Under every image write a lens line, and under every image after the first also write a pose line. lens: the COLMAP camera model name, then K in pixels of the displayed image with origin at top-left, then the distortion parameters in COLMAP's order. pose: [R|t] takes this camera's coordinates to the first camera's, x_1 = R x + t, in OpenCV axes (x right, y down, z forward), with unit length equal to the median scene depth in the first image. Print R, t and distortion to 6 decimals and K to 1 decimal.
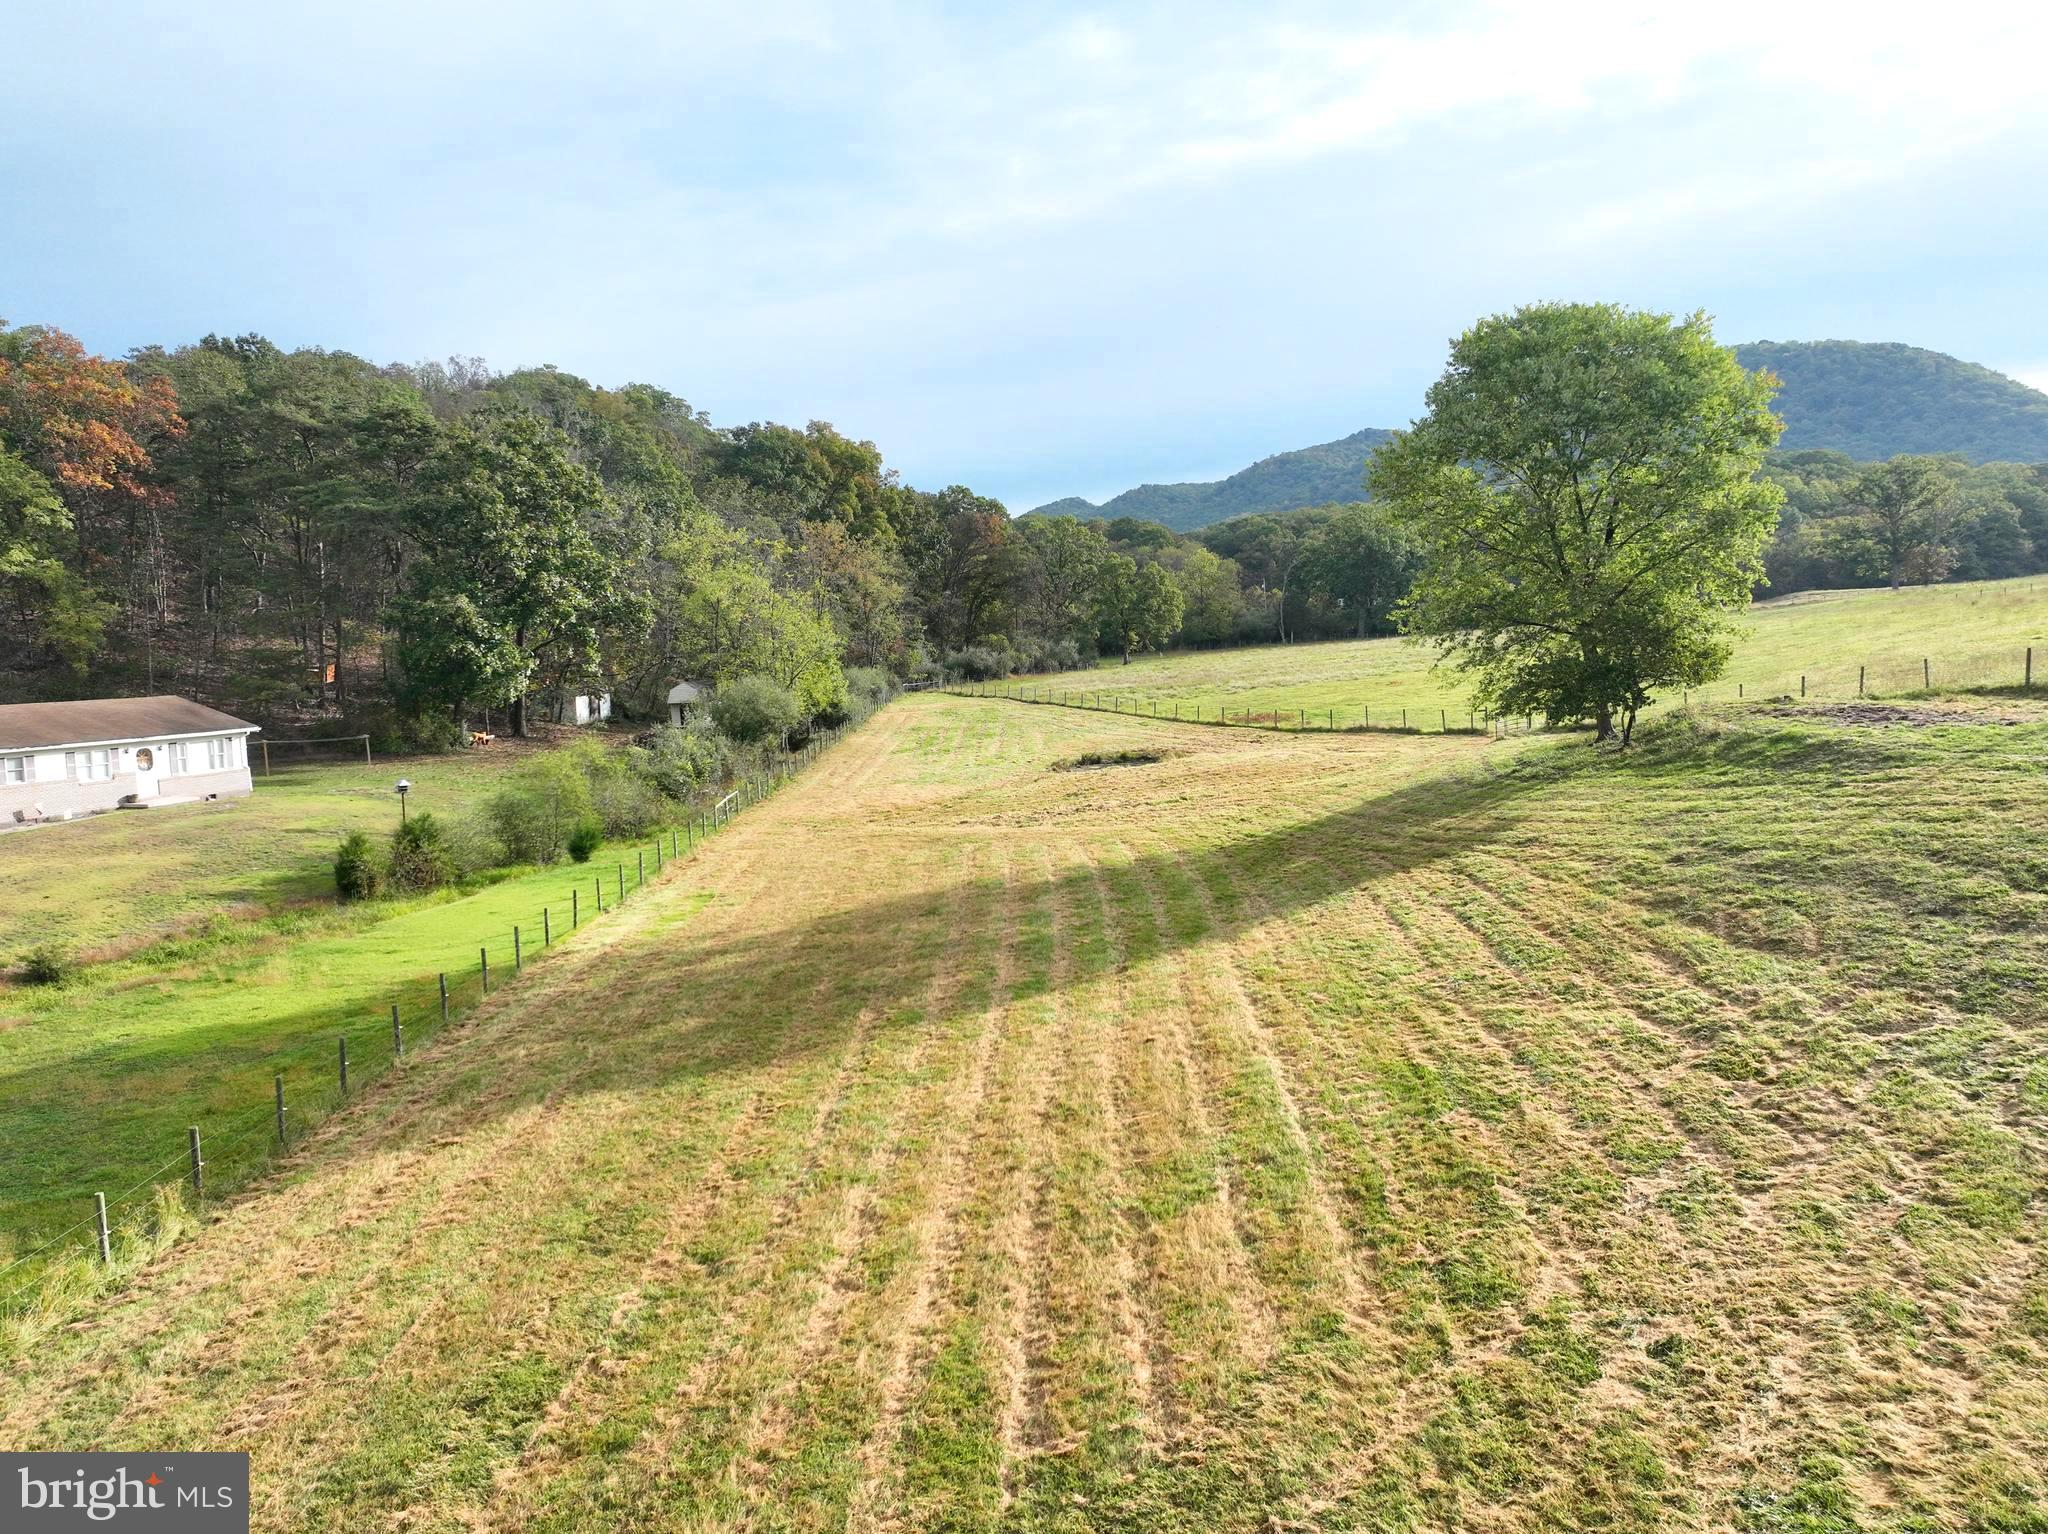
lens RADIAL K [[1433.7, 0, 1024.0], [0, 1433.7, 767.0], [0, 0, 1]] dist [0.004140, 0.007427]
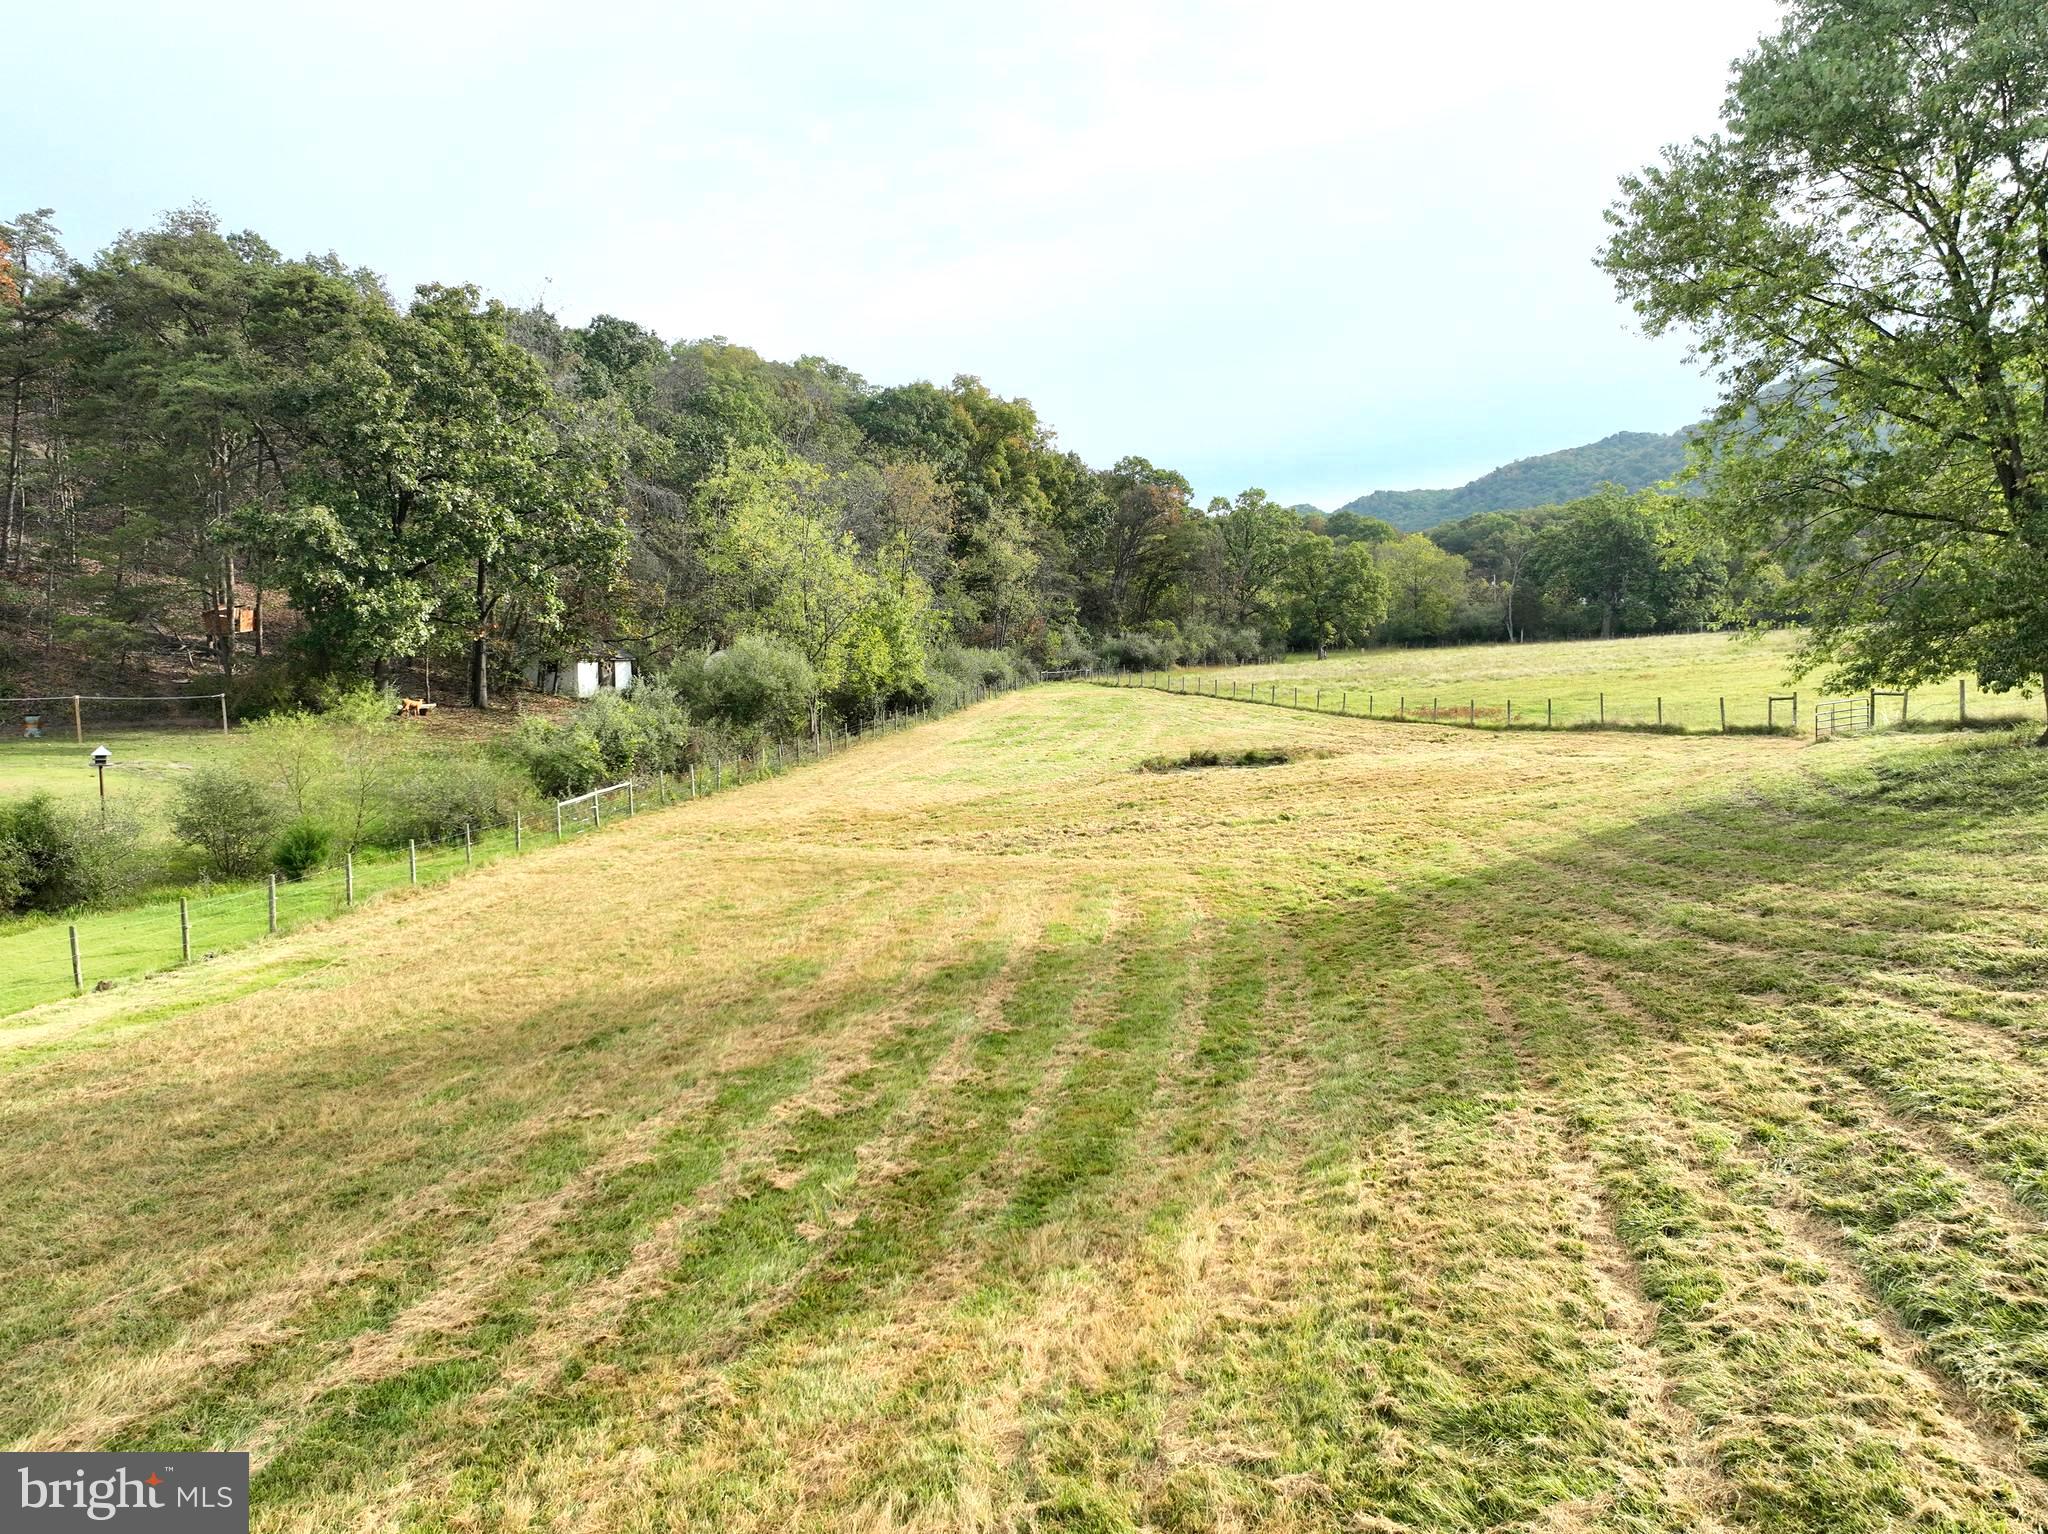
lens RADIAL K [[1436.6, 0, 1024.0], [0, 1436.6, 767.0], [0, 0, 1]] dist [0.002128, 0.010279]
pose [[0.987799, 0.031876, -0.152438, 0.129510], [-0.032747, 0.999459, -0.003207, 0.007899], [0.152253, 0.008159, 0.988308, 0.502494]]
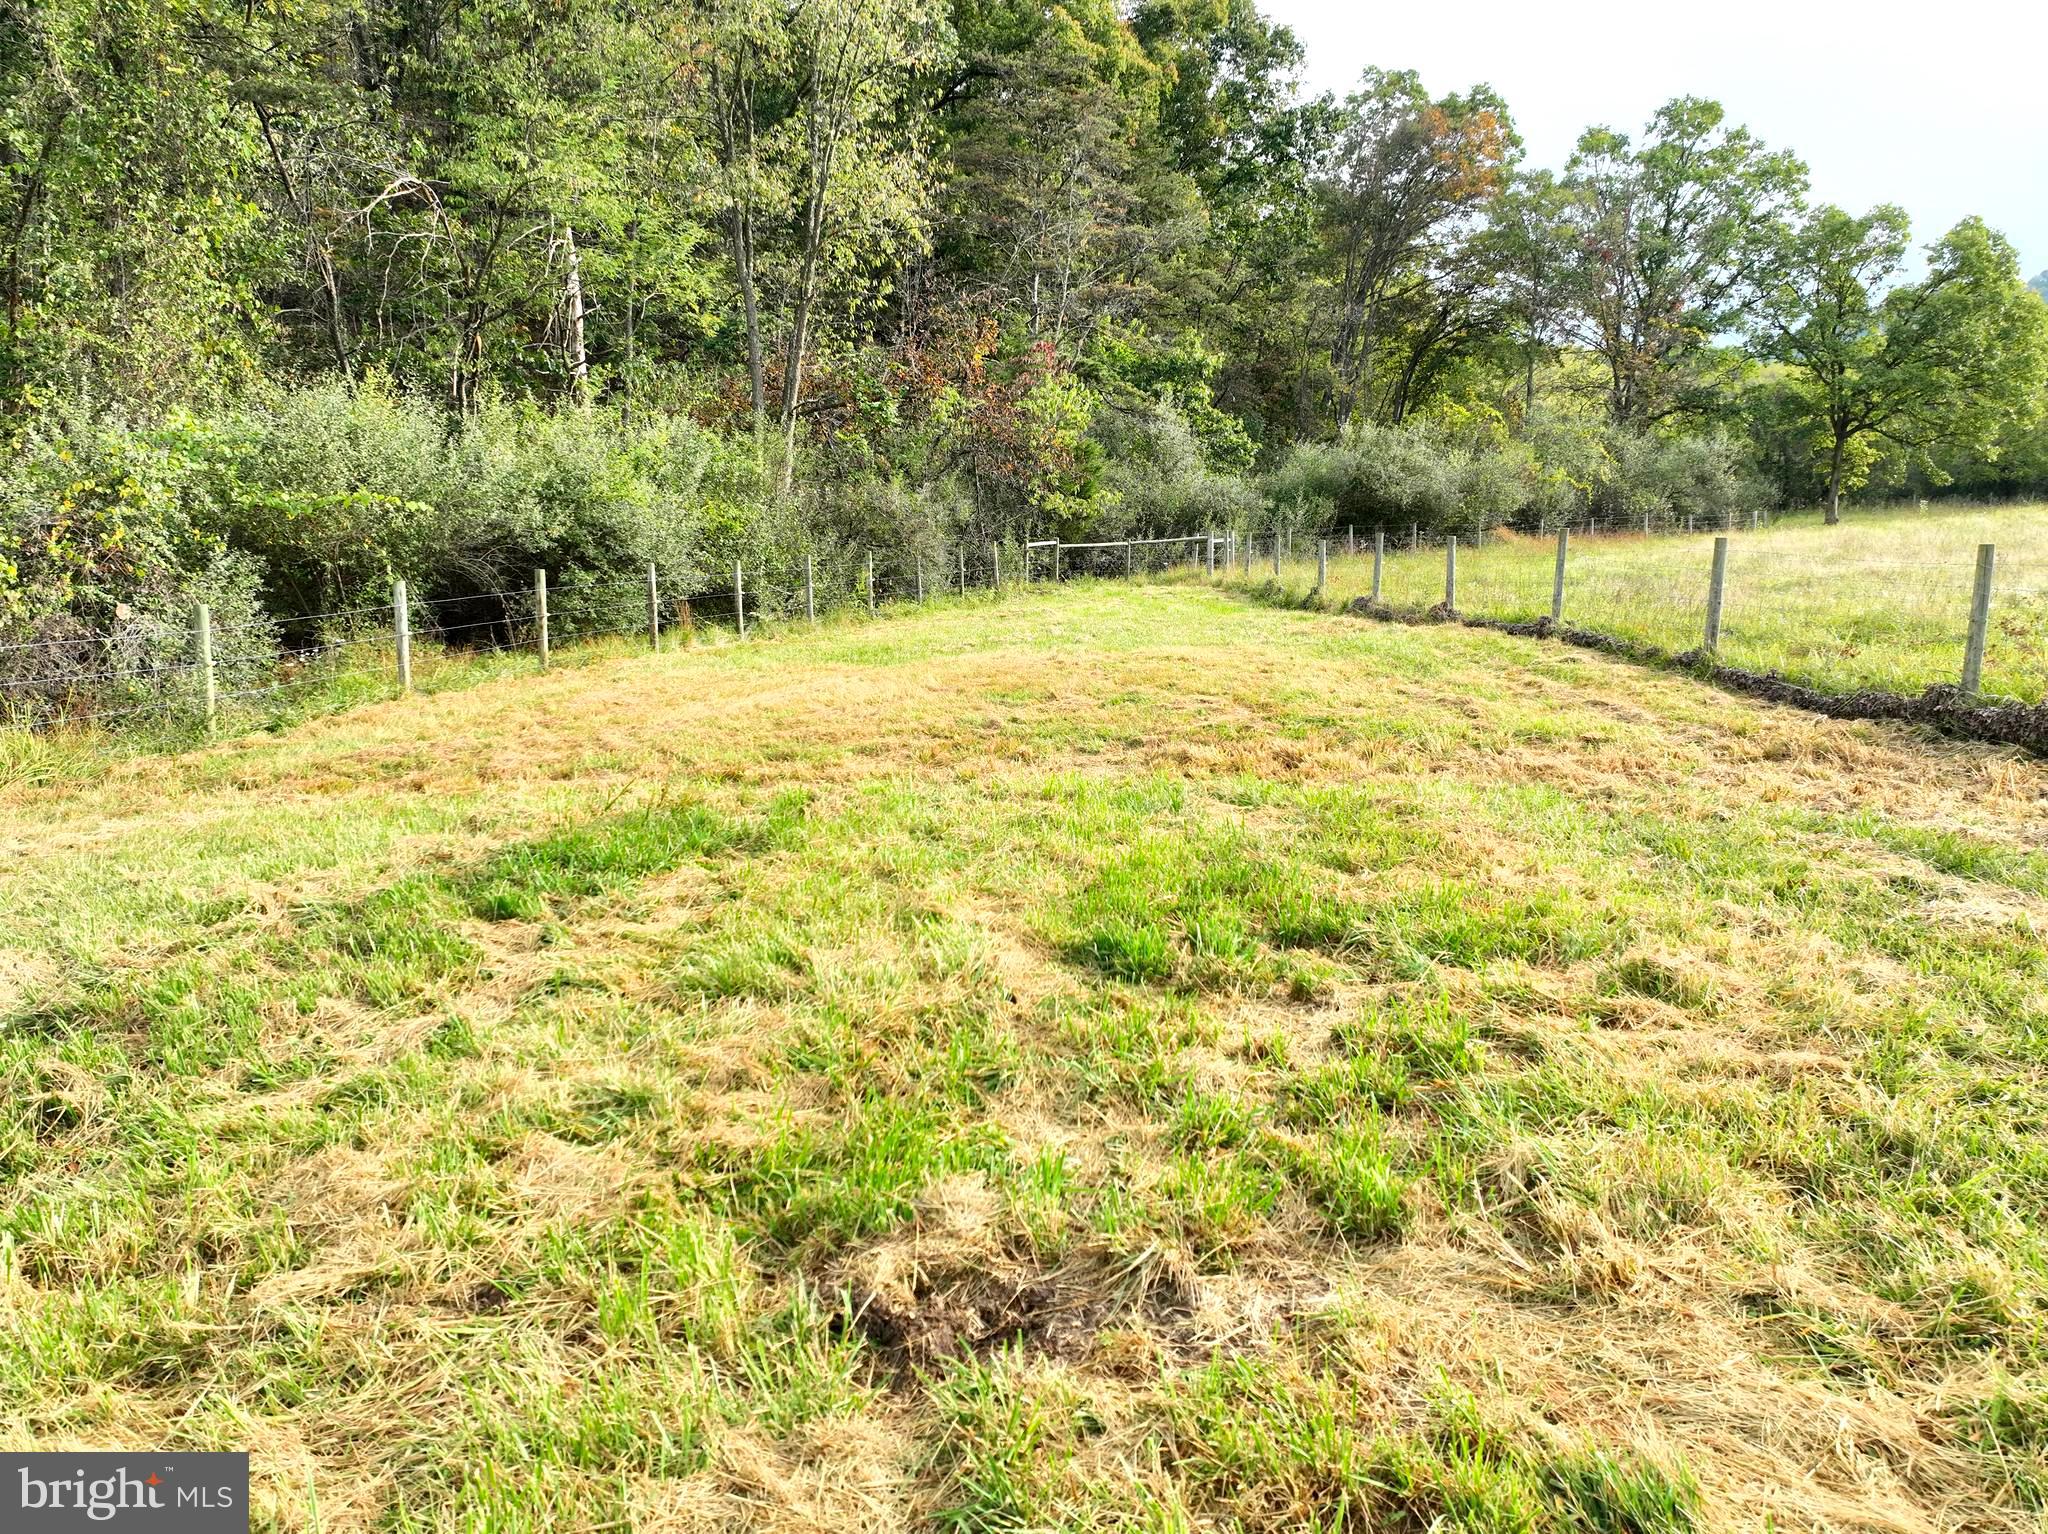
lens RADIAL K [[1436.6, 0, 1024.0], [0, 1436.6, 767.0], [0, 0, 1]] dist [0.002128, 0.010279]
pose [[0.952550, 0.068918, -0.296478, -0.052288], [-0.047371, 0.995727, 0.079266, -0.136311], [0.300674, -0.061461, 0.951745, 2.646016]]
